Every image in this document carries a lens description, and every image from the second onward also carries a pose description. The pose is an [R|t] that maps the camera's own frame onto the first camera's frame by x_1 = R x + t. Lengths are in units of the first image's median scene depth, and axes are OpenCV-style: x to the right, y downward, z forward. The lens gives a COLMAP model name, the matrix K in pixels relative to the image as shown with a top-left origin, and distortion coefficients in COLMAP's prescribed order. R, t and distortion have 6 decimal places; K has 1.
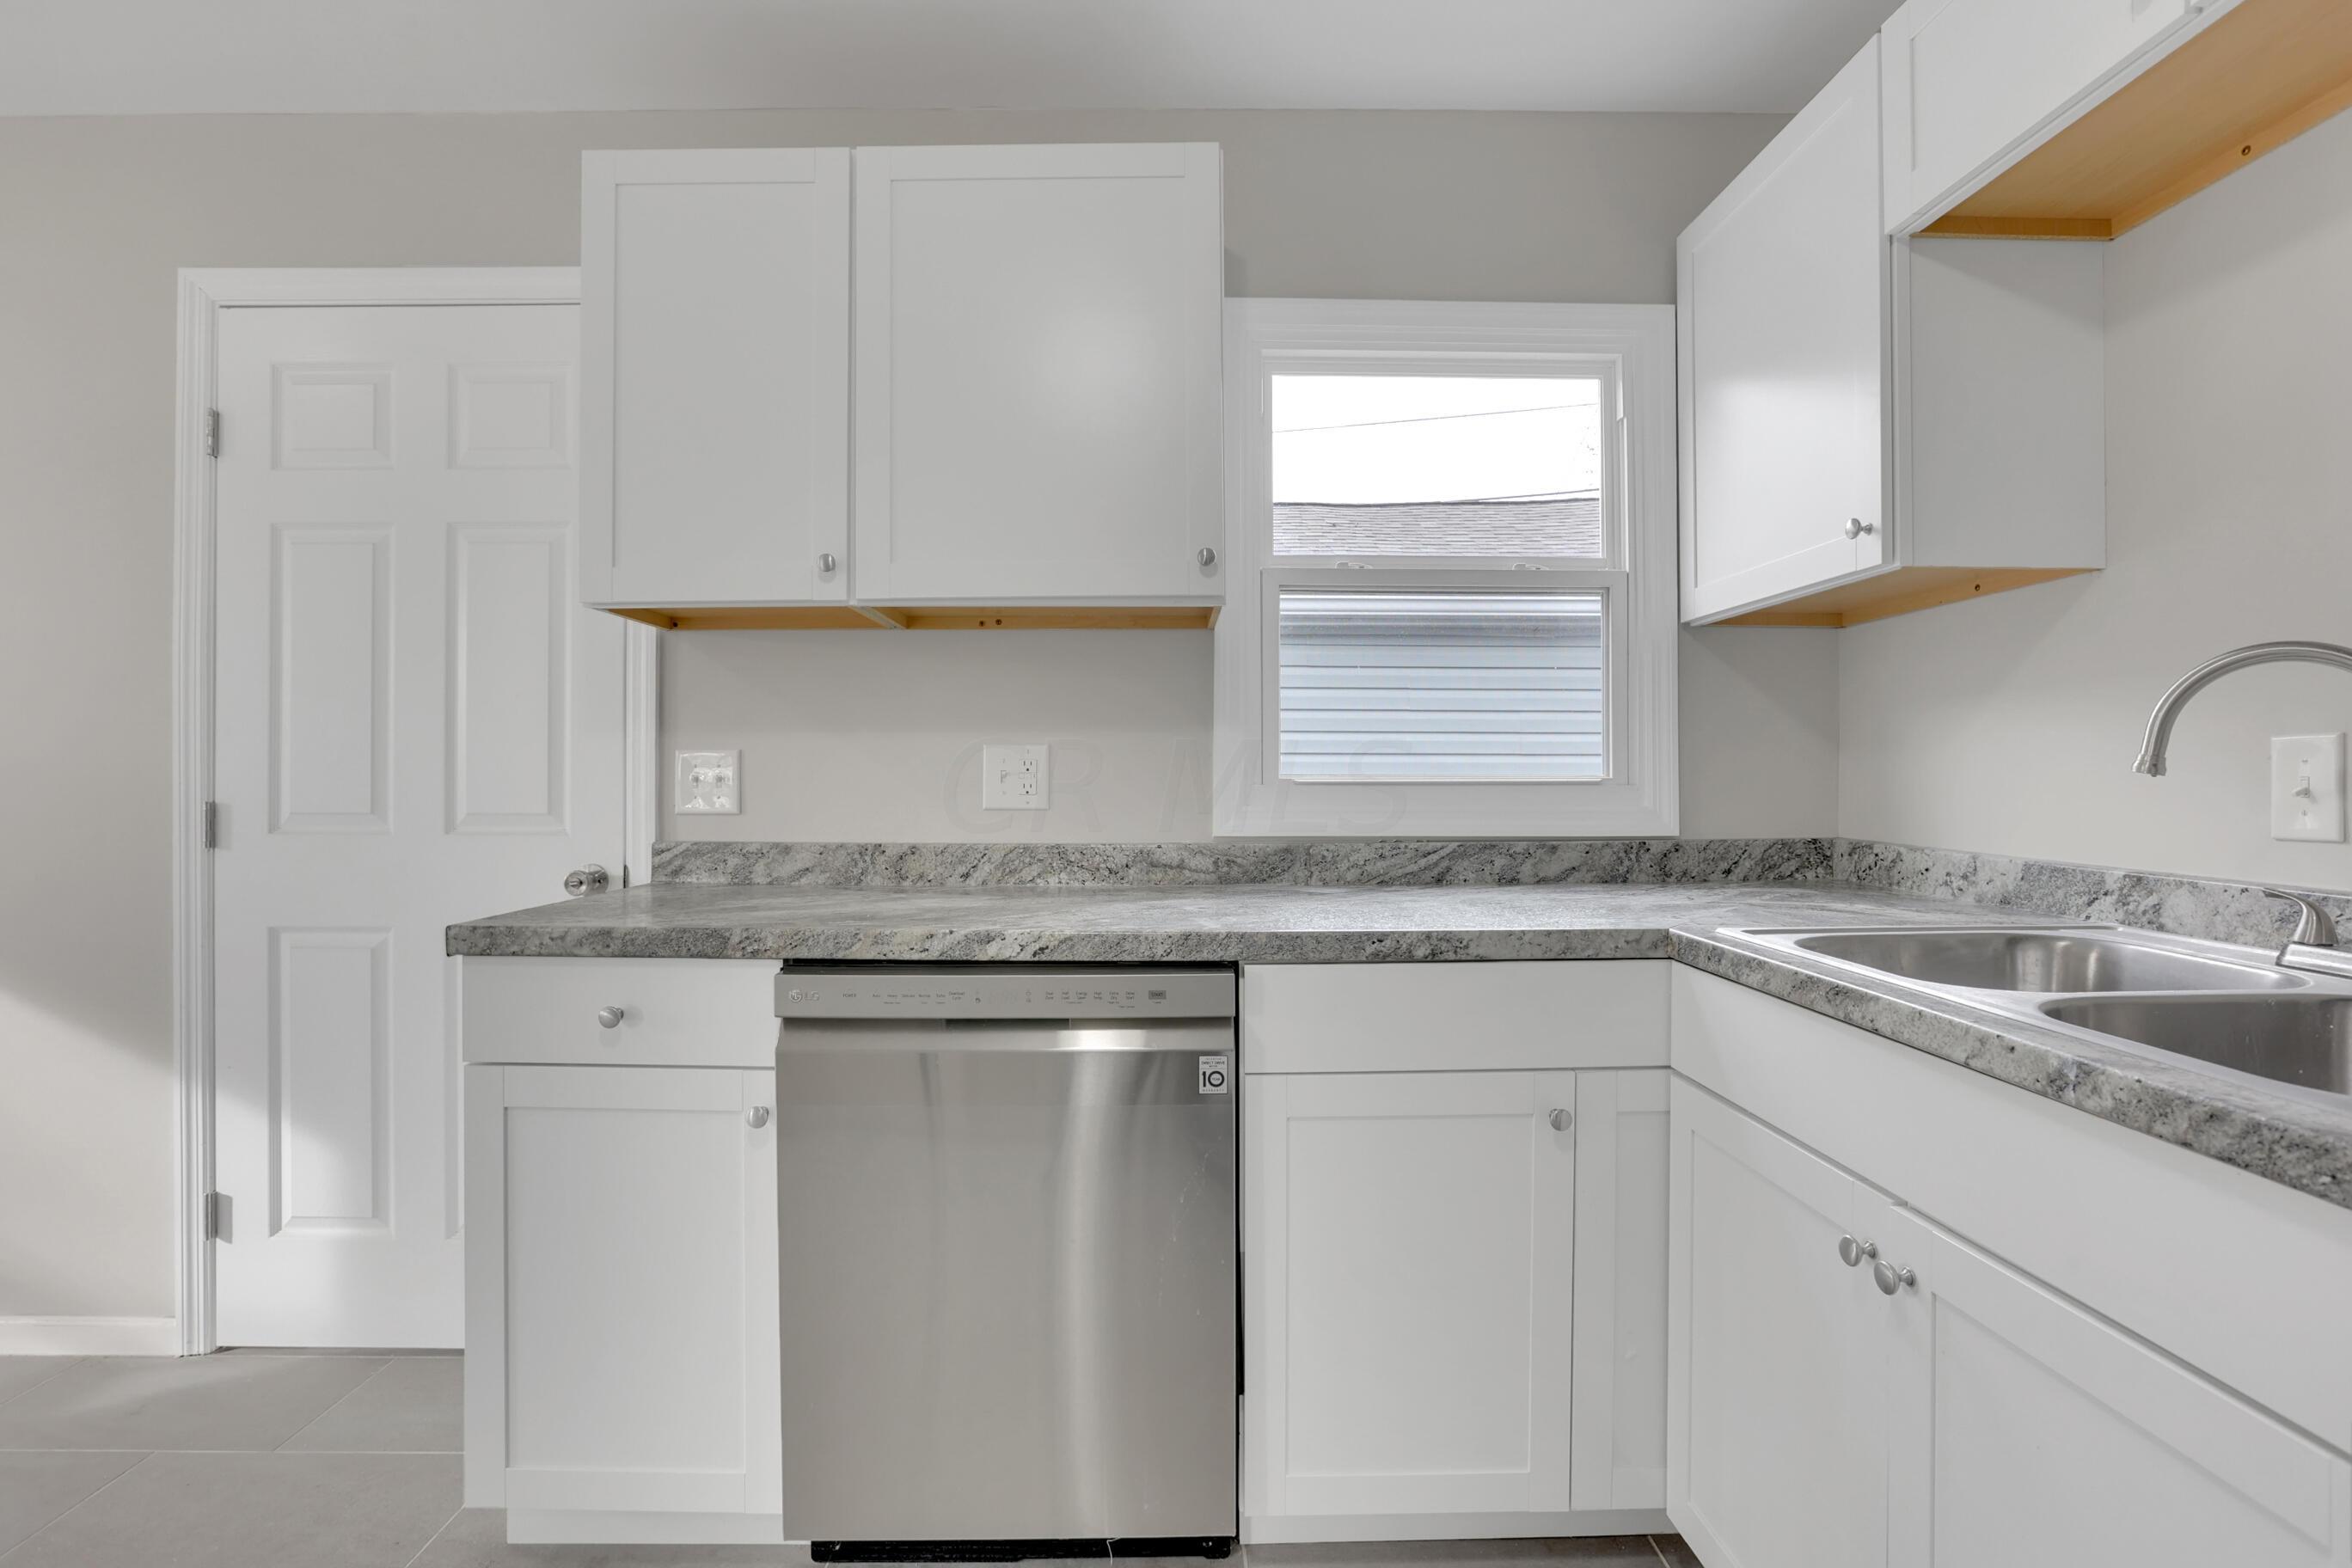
lens RADIAL K [[1115.2, 0, 1178.9], [0, 1115.2, 769.6], [0, 0, 1]] dist [-0.002011, -0.000156]
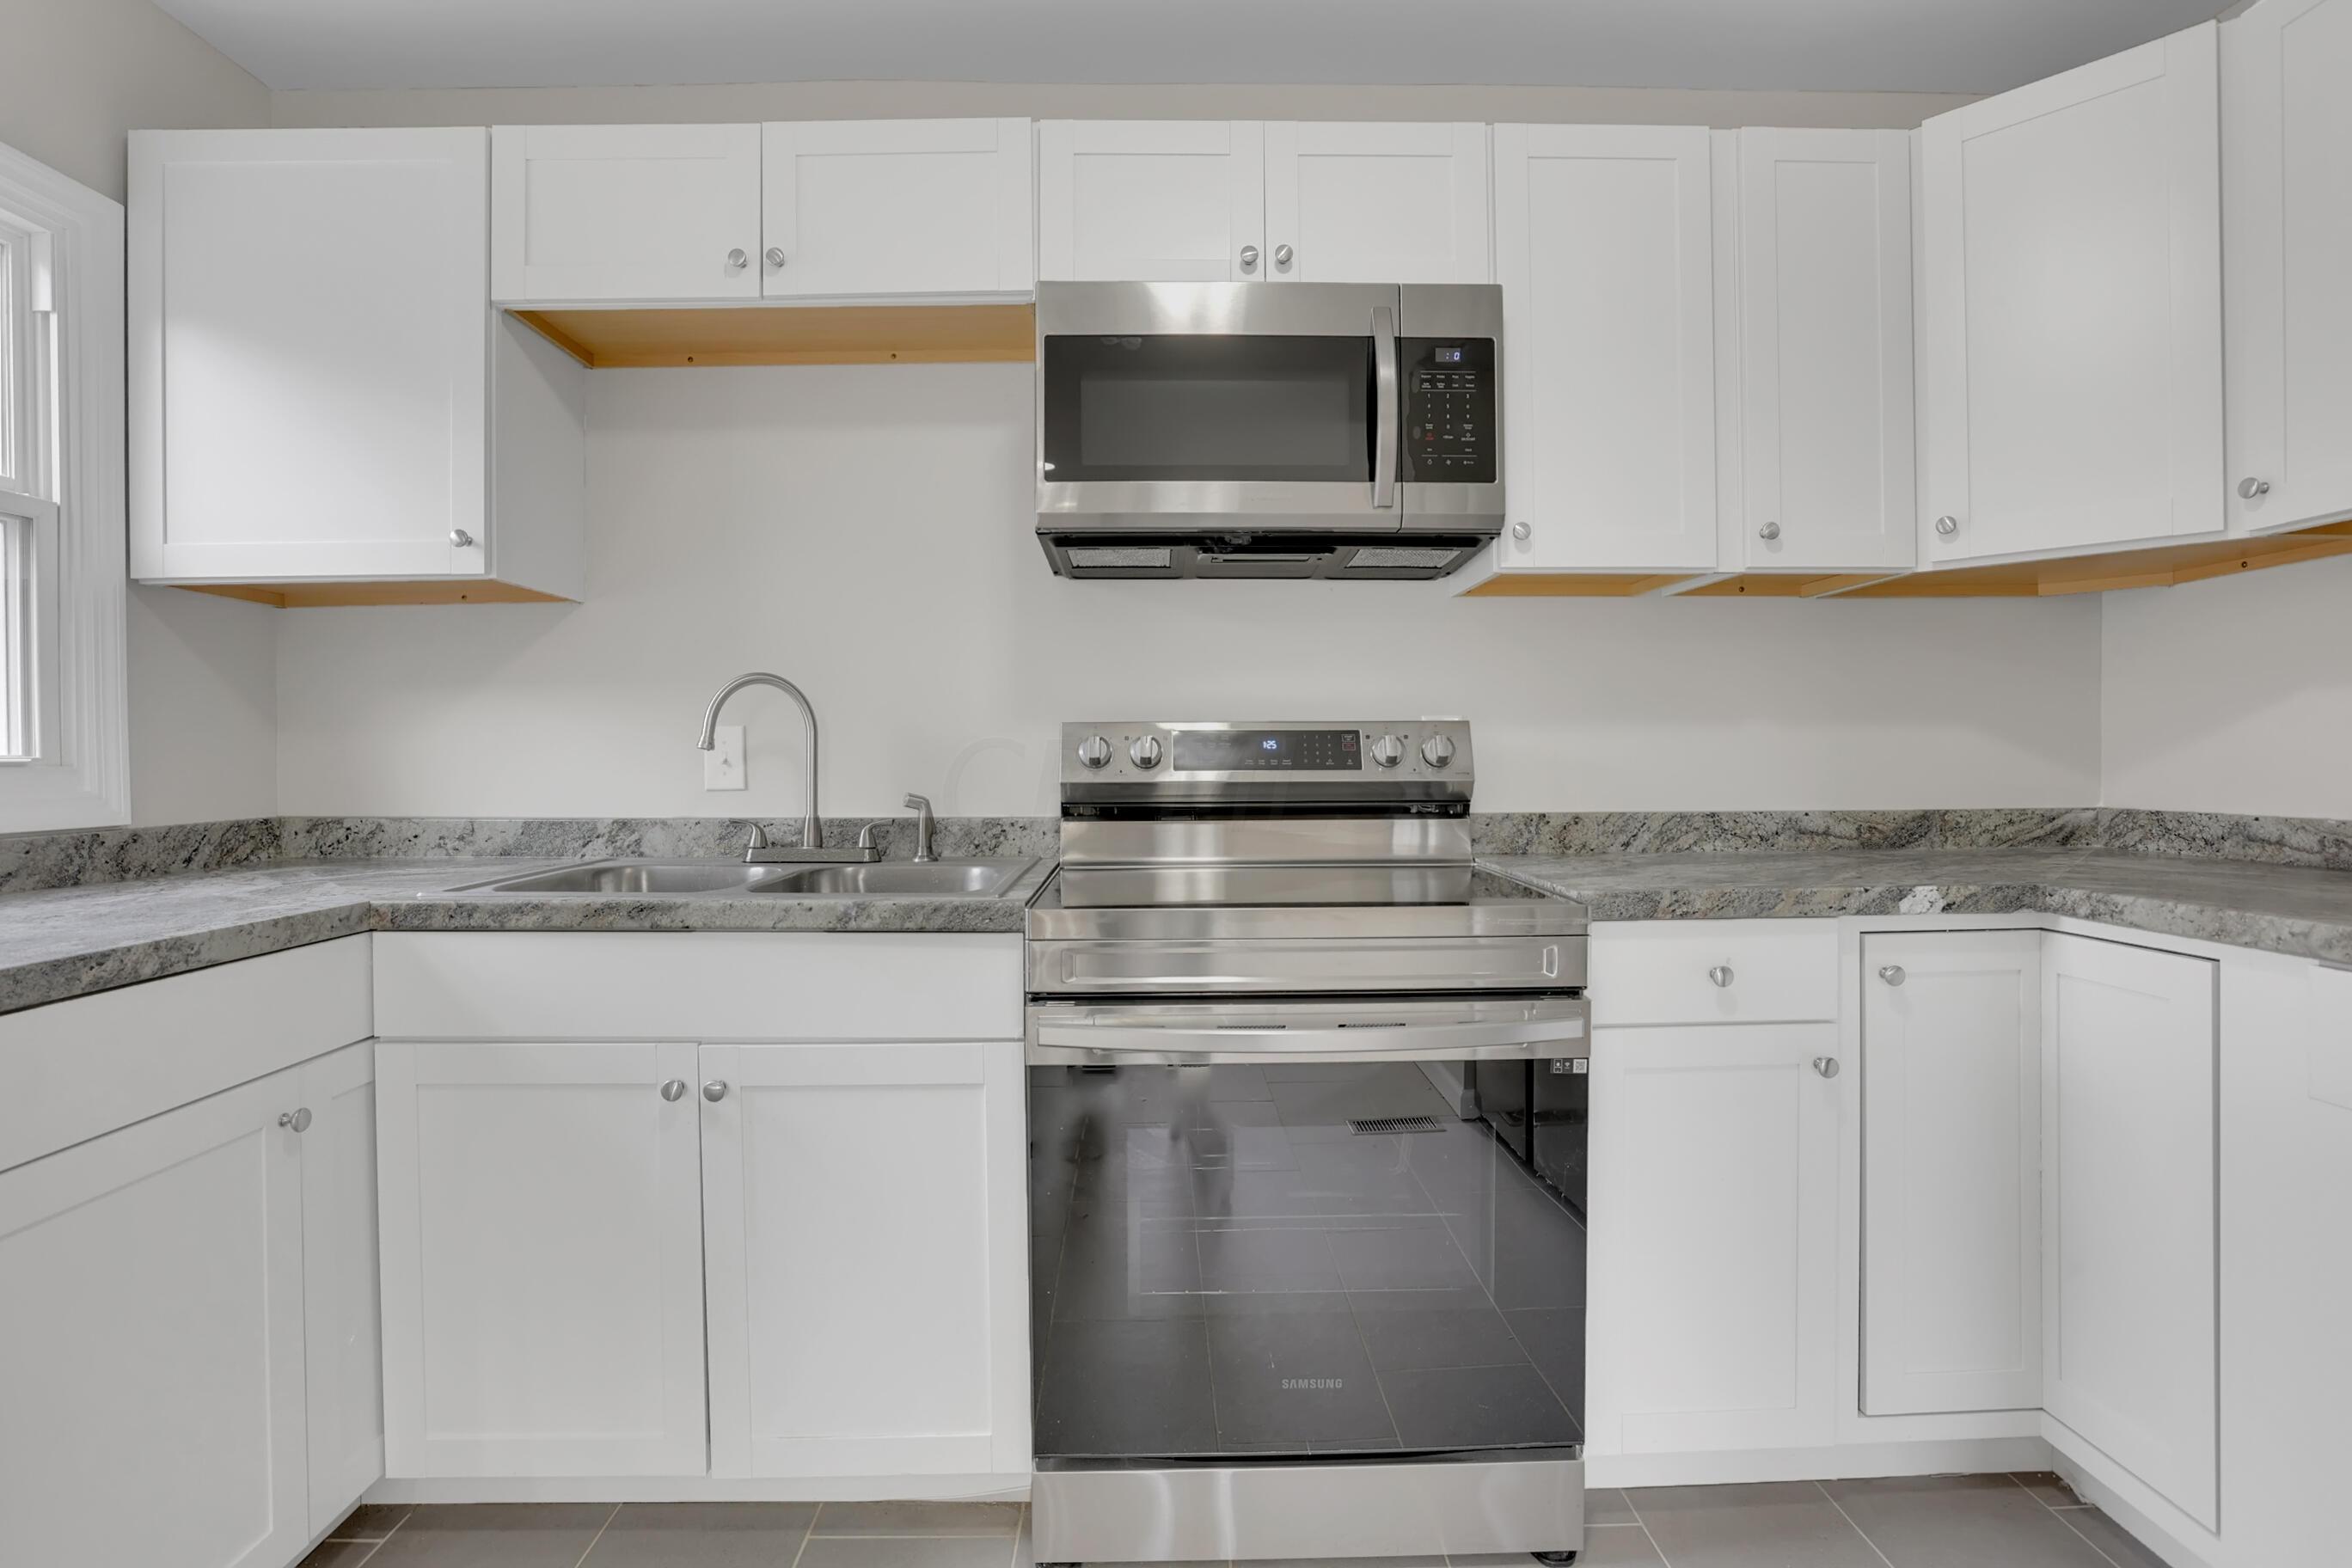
lens RADIAL K [[1138.6, 0, 1177.6], [0, 1138.6, 735.2], [0, 0, 1]] dist [-0.035864, 0.001067]
pose [[0.012161, 0.019490, 0.999736, -0.503664], [0.004661, 0.999798, -0.019548, 0.013563], [-0.999915, 0.004897, 0.012068, 0.224523]]
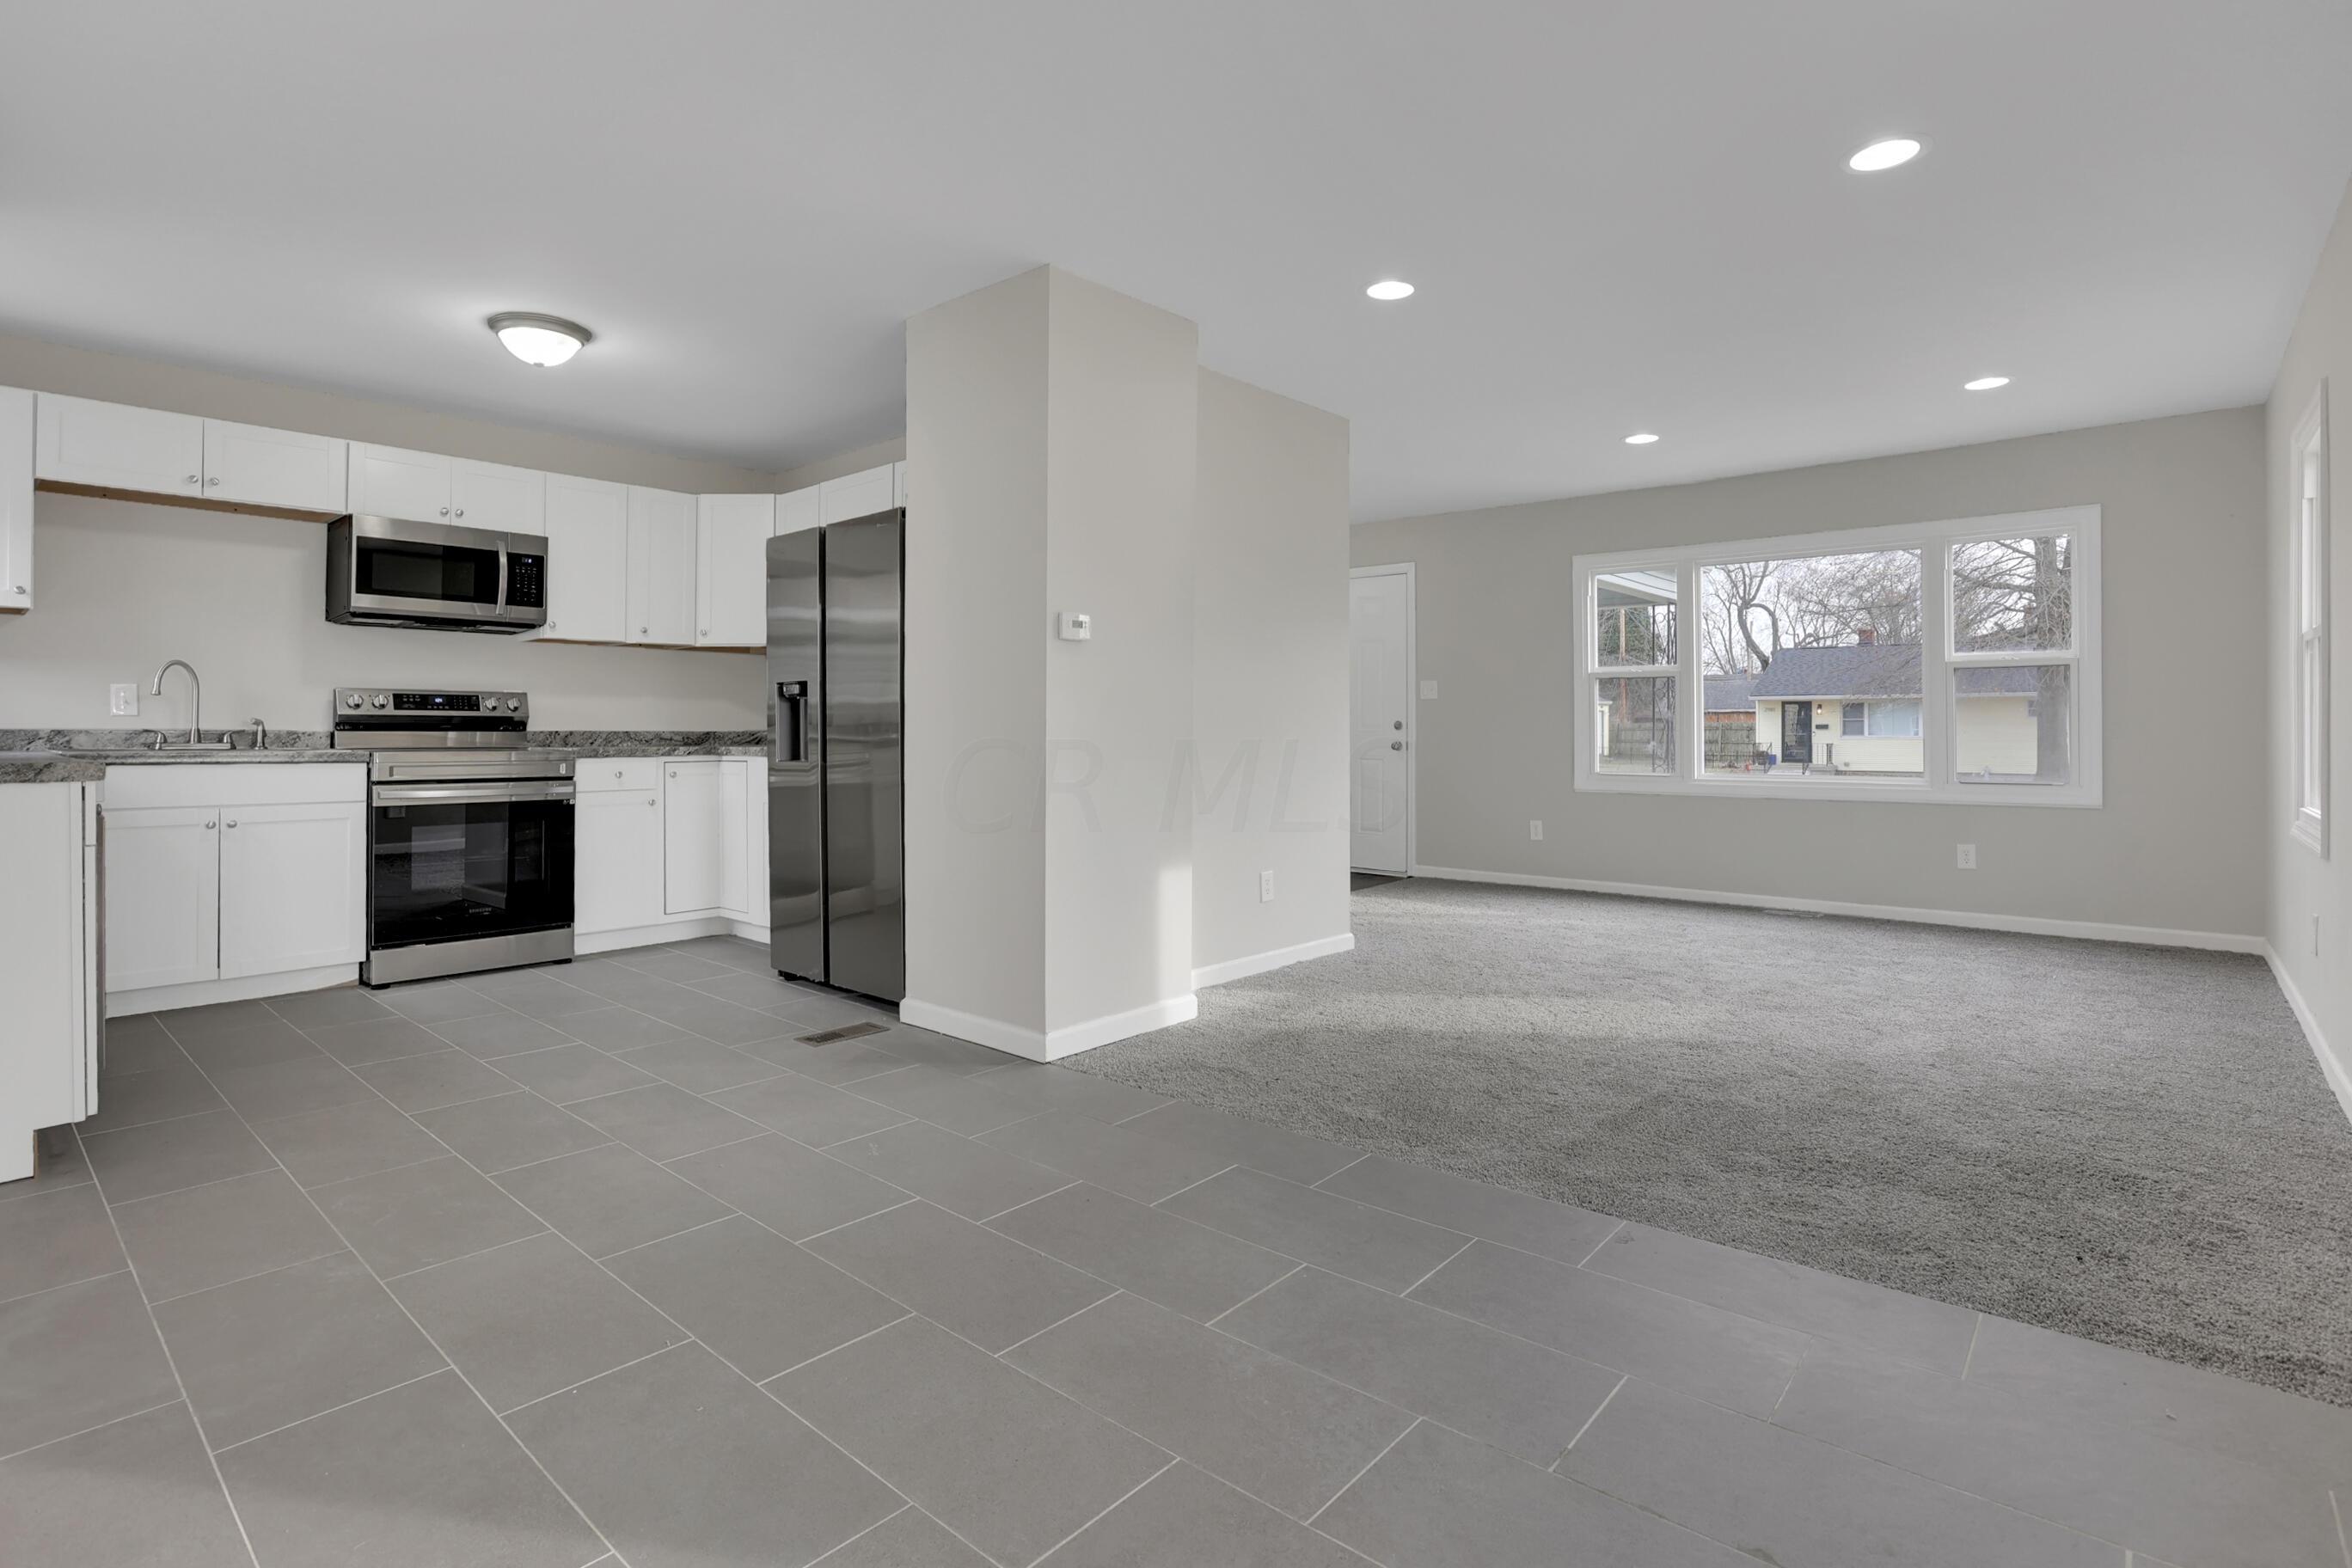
lens RADIAL K [[1138.6, 0, 1177.6], [0, 1138.6, 735.2], [0, 0, 1]] dist [-0.035864, 0.001067]
pose [[-0.732849, -0.005992, 0.680365, -2.582932], [-0.005540, 0.999981, 0.002839, 0.070345], [-0.680368, -0.001689, -0.732868, 0.938513]]
